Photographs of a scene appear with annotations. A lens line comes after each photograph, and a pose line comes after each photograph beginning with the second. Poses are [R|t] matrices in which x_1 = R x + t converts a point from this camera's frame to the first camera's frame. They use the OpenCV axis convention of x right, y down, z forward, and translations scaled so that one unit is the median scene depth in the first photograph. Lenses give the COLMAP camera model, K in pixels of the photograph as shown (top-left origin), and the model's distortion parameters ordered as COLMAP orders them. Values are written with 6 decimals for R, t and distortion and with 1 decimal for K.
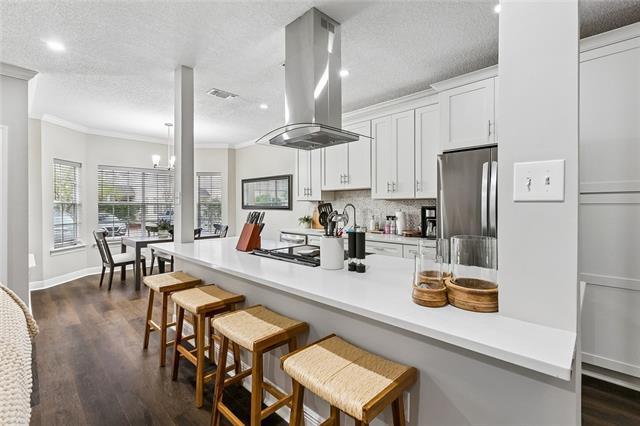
lens RADIAL K [[291.3, 0, 315.5], [0, 291.3, 206.8], [0, 0, 1]] dist [0.003783, -0.000286]
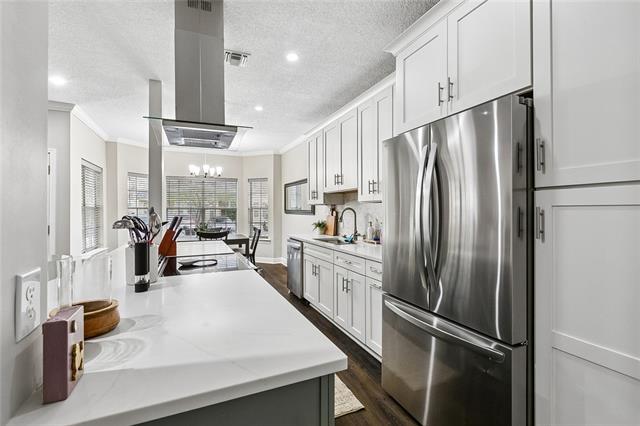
lens RADIAL K [[291.3, 0, 320.7], [0, 291.3, 210.4], [0, 0, 1]] dist [0.003783, -0.000286]
pose [[0.930484, -0.002965, -0.366320, 0.375813], [0.002979, 0.999995, -0.000526, -0.002530], [0.366320, -0.000602, 0.930489, 0.173501]]
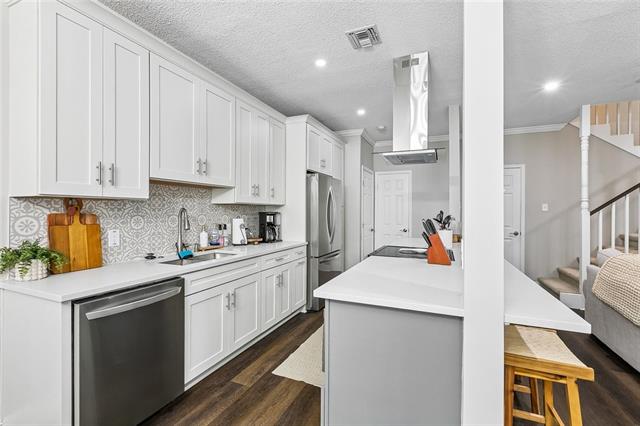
lens RADIAL K [[291.3, 0, 316.8], [0, 291.3, 213.3], [0, 0, 1]] dist [0.003783, -0.000286]
pose [[-0.354702, -0.000724, 0.934979, -0.555245], [0.005217, 0.999983, 0.002753, -0.000109], [-0.934965, 0.005854, -0.354692, 1.008067]]
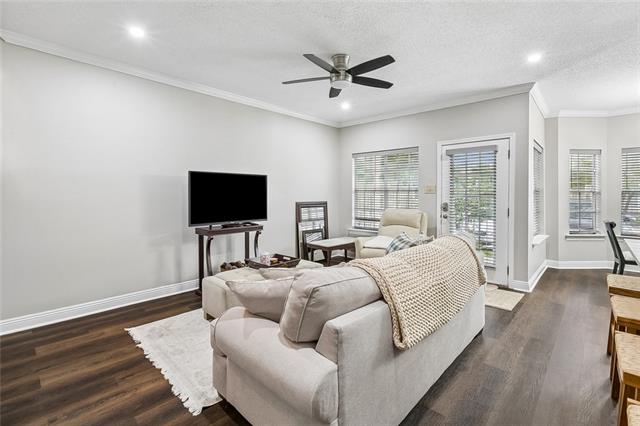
lens RADIAL K [[291.3, 0, 314.1], [0, 291.3, 196.9], [0, 0, 1]] dist [0.003783, -0.000286]
pose [[0.007804, 0.013720, -0.999875, 0.196550], [-0.012656, 0.999827, 0.013621, 0.005973], [0.999889, 0.012548, 0.007977, 0.067320]]
